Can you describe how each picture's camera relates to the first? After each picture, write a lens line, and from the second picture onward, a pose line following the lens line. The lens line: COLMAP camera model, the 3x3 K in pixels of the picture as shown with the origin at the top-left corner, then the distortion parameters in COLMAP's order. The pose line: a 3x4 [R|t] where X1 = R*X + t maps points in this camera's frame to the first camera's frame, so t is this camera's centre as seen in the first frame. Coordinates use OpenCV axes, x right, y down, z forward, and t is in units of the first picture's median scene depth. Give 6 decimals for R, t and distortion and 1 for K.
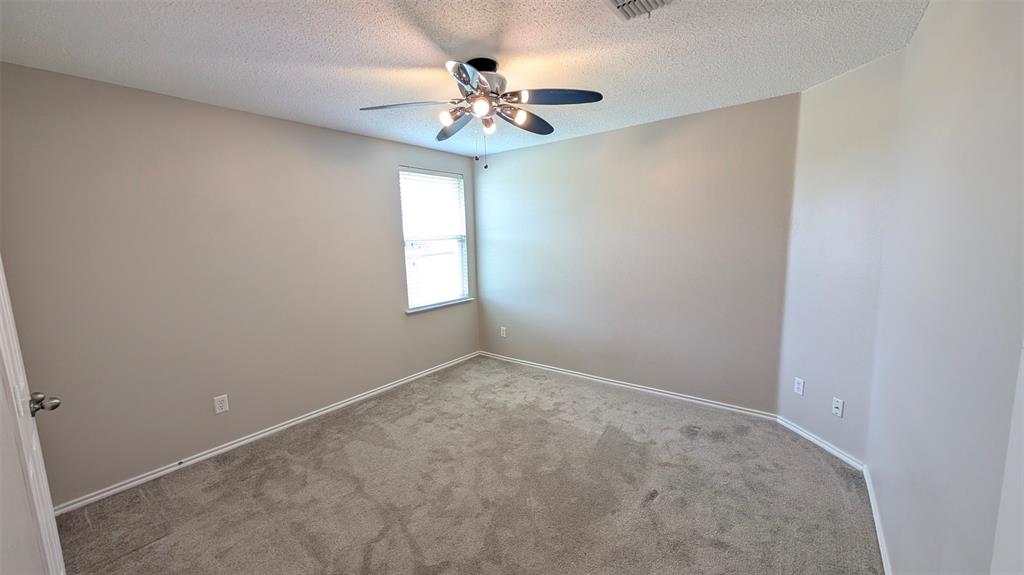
lens RADIAL K [[384.8, 0, 513.2], [0, 384.8, 286.9], [0, 0, 1]] dist [0.000221, 0.000953]
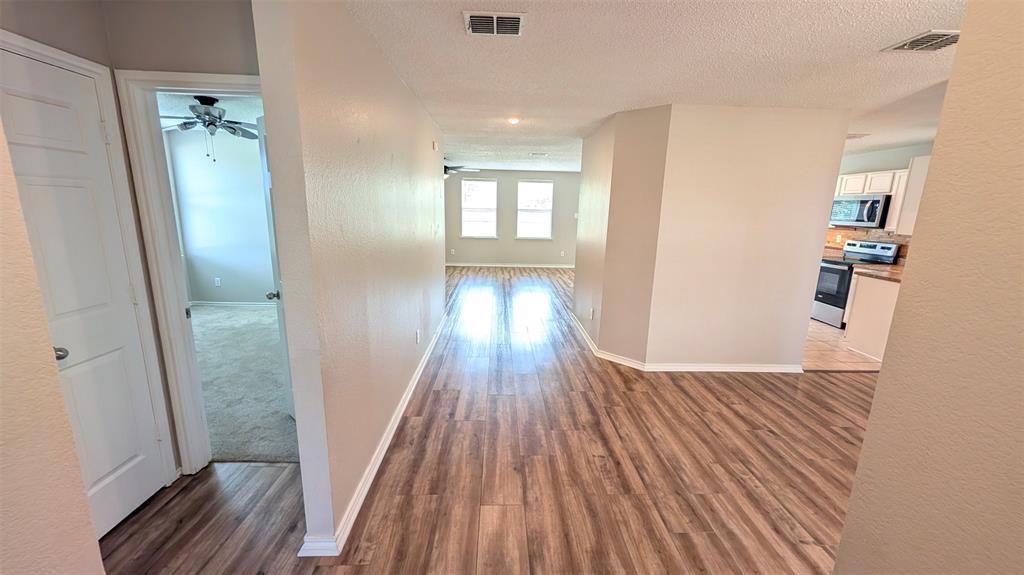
lens RADIAL K [[384.8, 0, 517.0], [0, 384.8, 282.2], [0, 0, 1]] dist [0.000221, 0.000953]
pose [[0.758626, -0.081860, 0.646364, -0.117891], [0.043391, 0.996221, 0.075242, 0.084345], [-0.650080, -0.029034, 0.759311, -0.665332]]
